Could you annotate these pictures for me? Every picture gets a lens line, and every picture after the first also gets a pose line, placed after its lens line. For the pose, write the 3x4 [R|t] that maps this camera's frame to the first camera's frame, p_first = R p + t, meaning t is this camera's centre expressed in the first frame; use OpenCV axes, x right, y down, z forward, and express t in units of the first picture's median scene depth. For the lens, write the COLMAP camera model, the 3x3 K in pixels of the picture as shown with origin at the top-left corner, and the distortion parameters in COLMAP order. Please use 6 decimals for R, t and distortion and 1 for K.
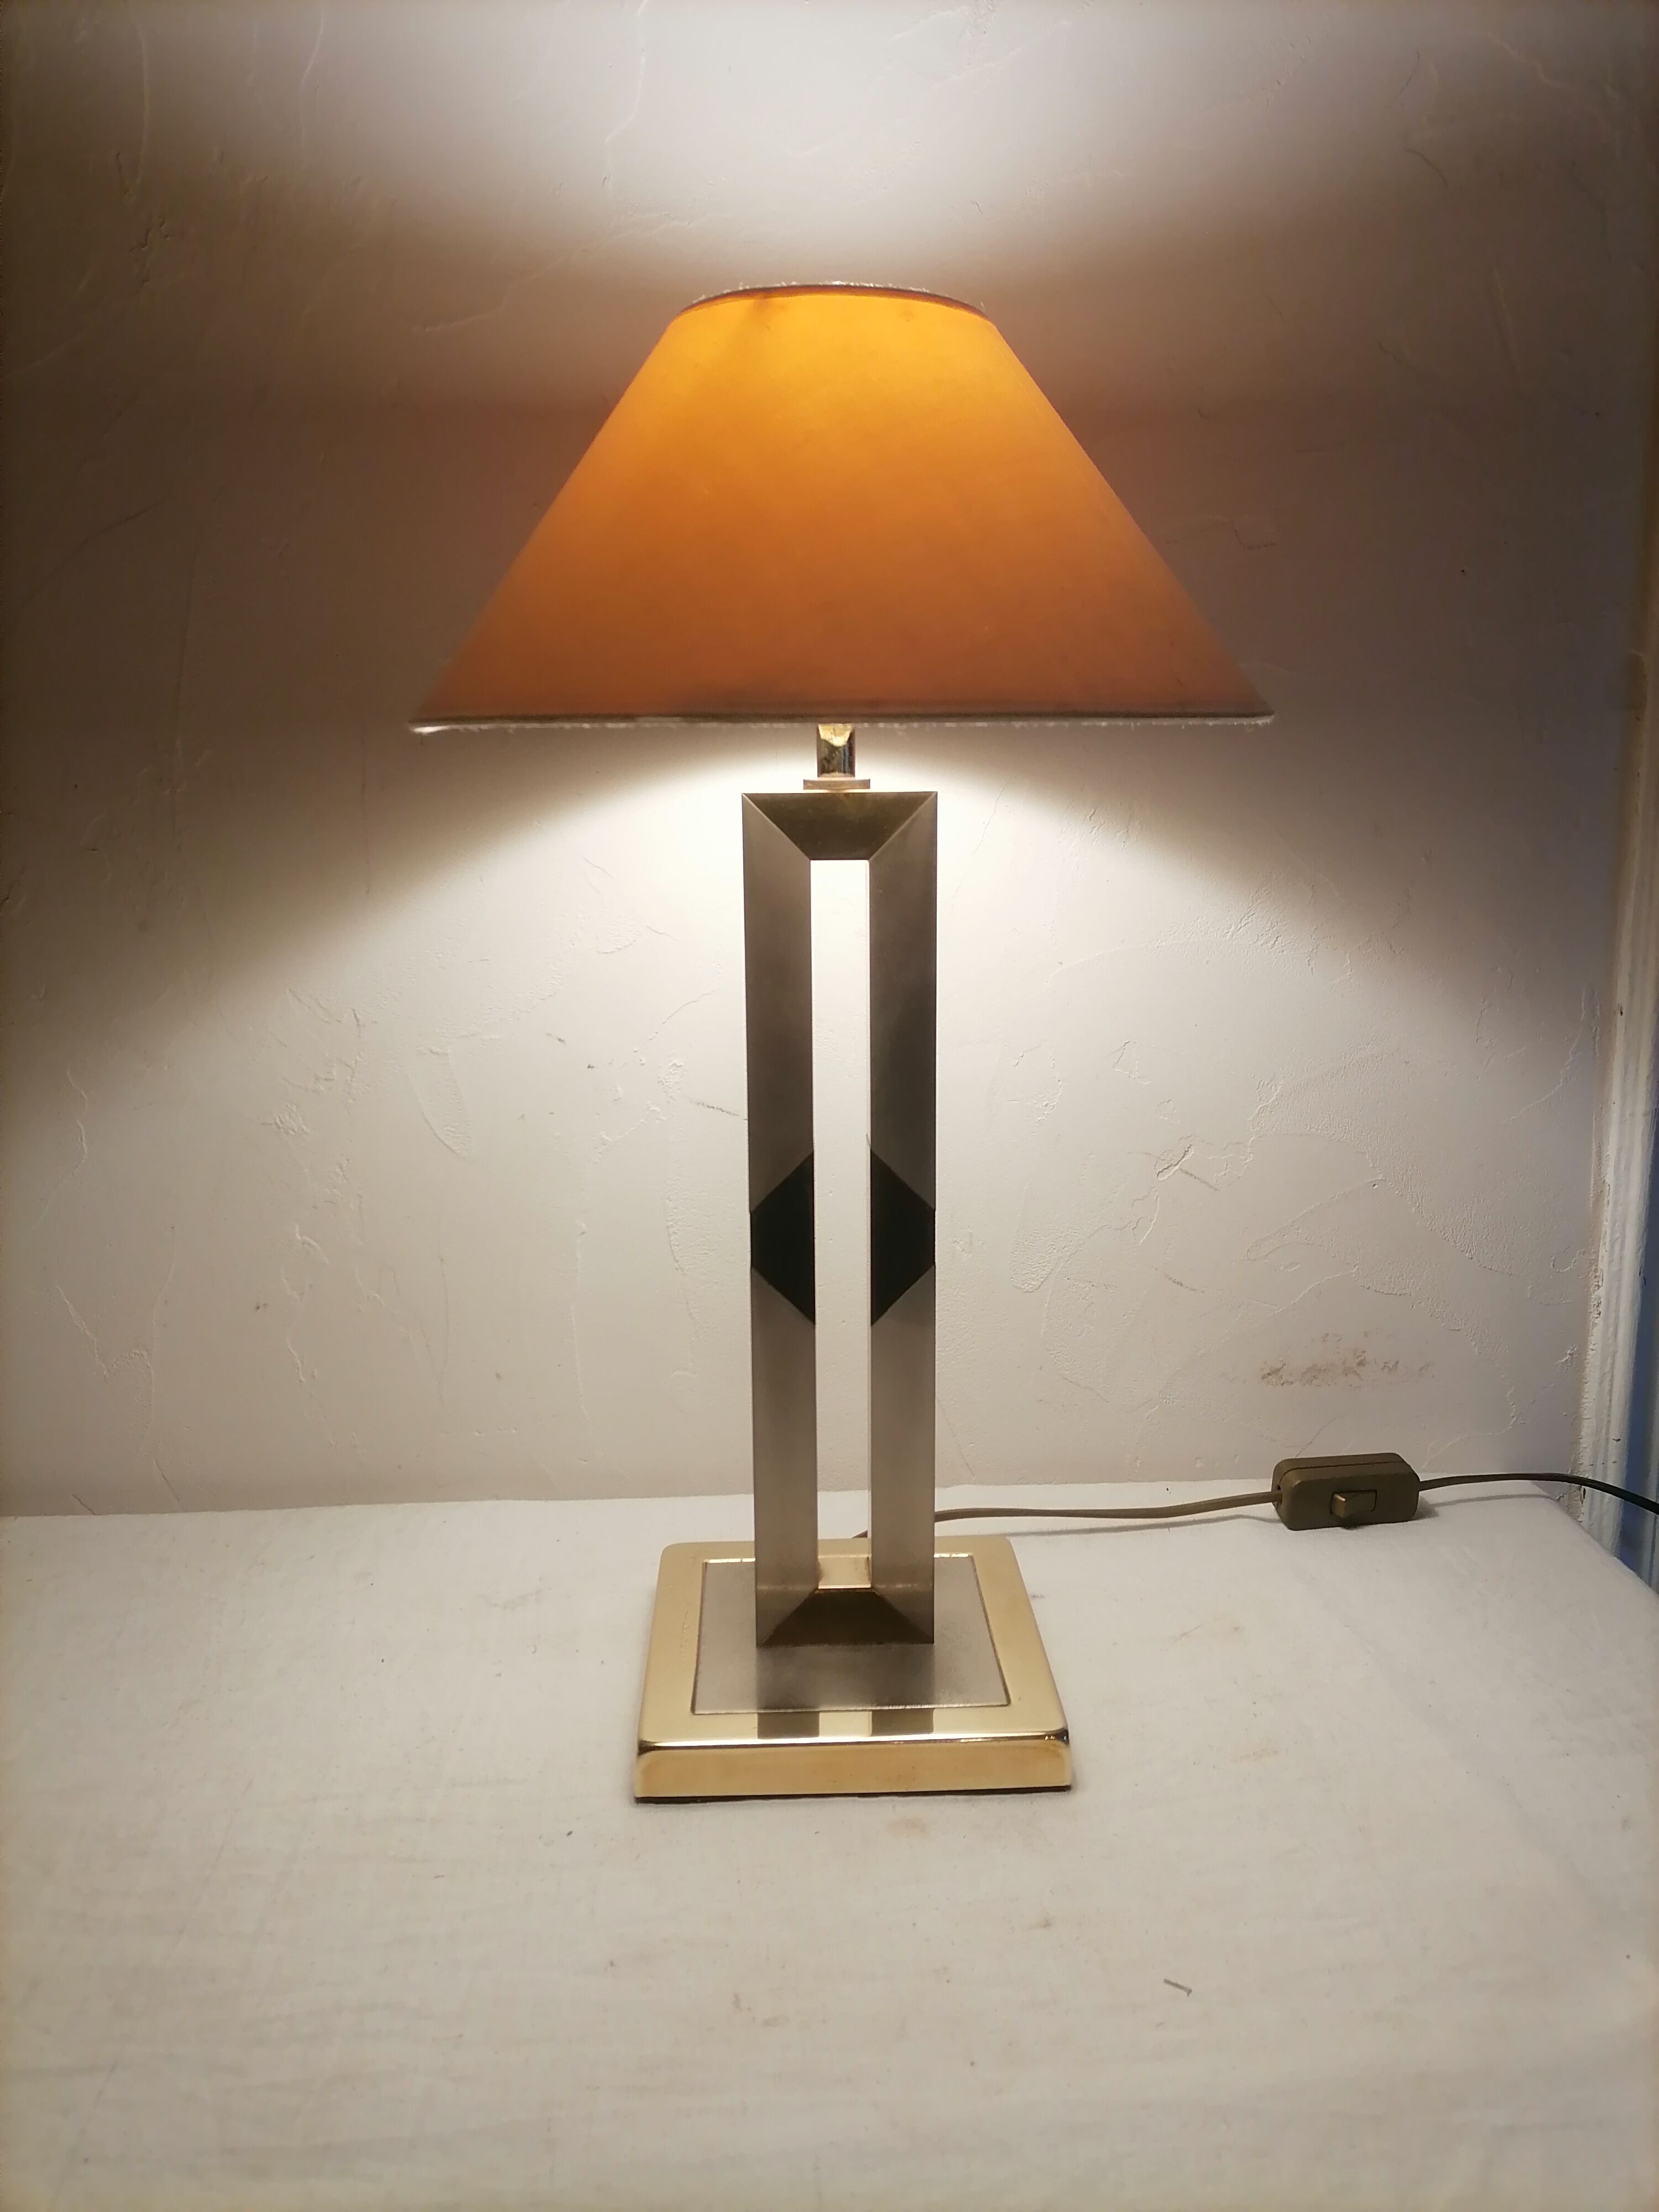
lens RADIAL K [[1659.8, 0, 841.3], [0, 1659.8, 1107.4], [0, 0, 1]] dist [0.013907, -0.023563]
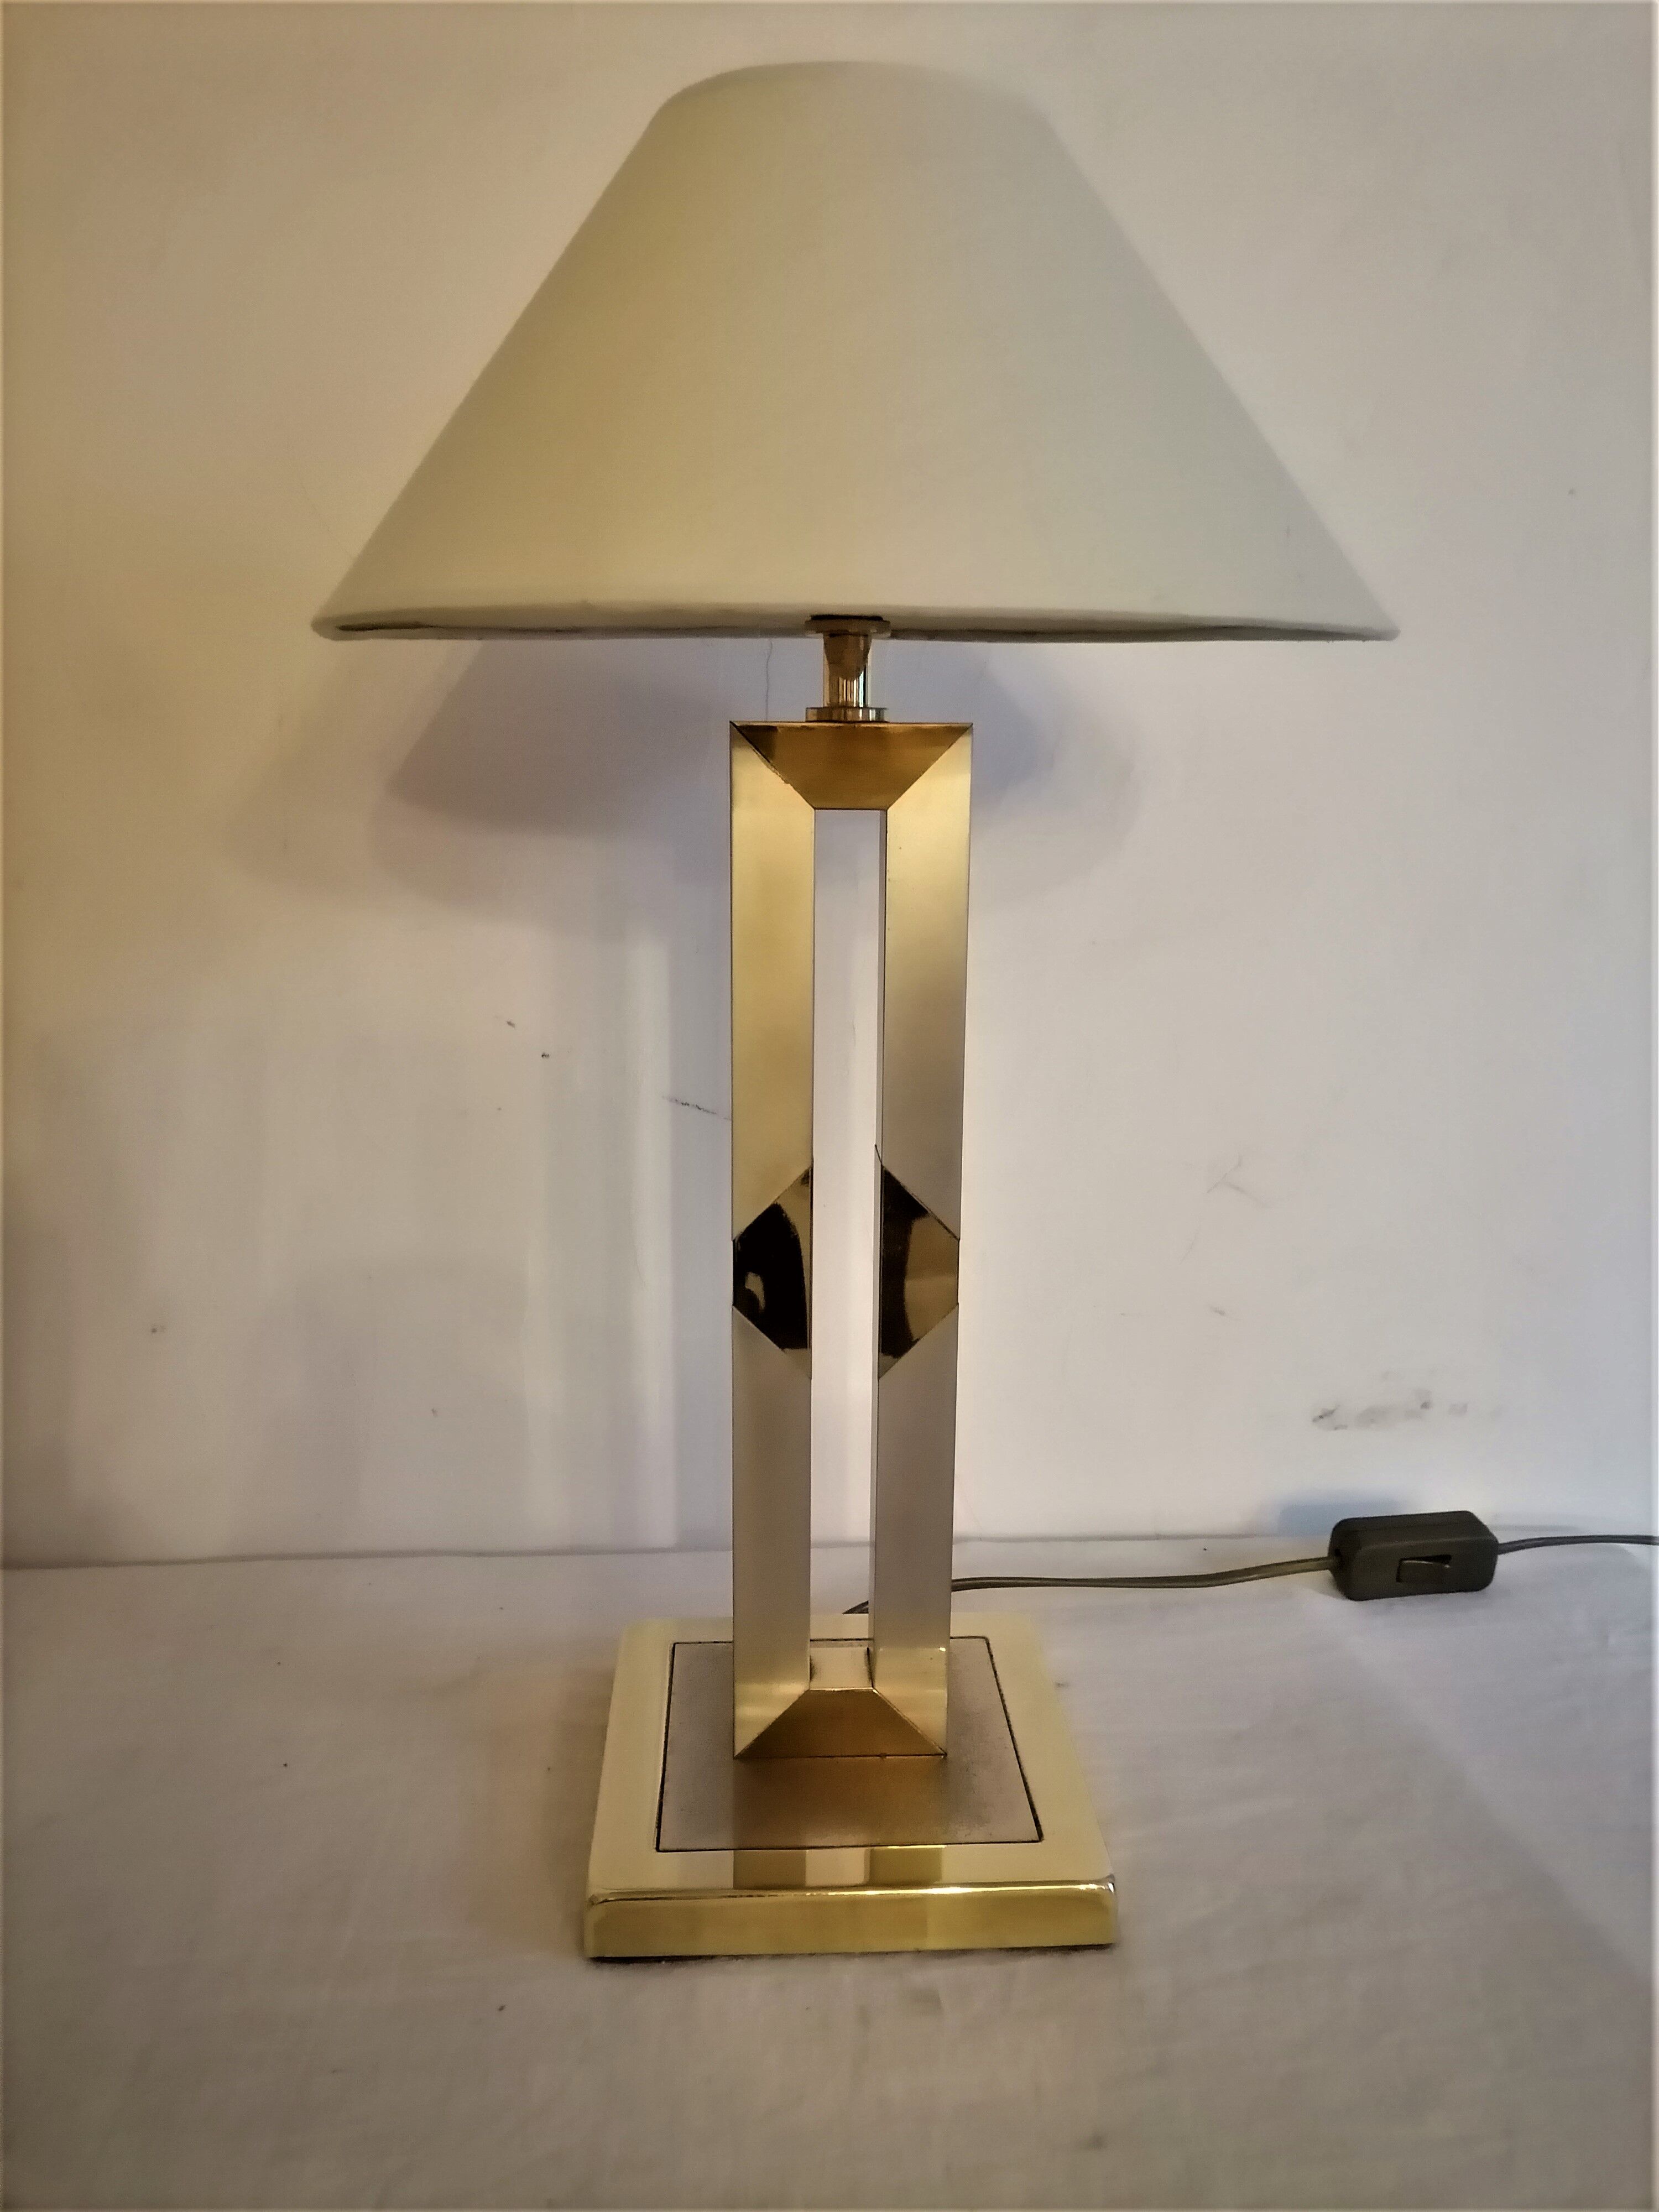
lens RADIAL K [[1659.8, 0, 833.4], [0, 1659.8, 1100.0], [0, 0, 1]] dist [0.013907, -0.023563]
pose [[0.999858, 0.014098, 0.009260, -0.013254], [-0.014199, 0.999840, 0.010839, -0.015433], [-0.009106, -0.010969, 0.999898, 0.156880]]
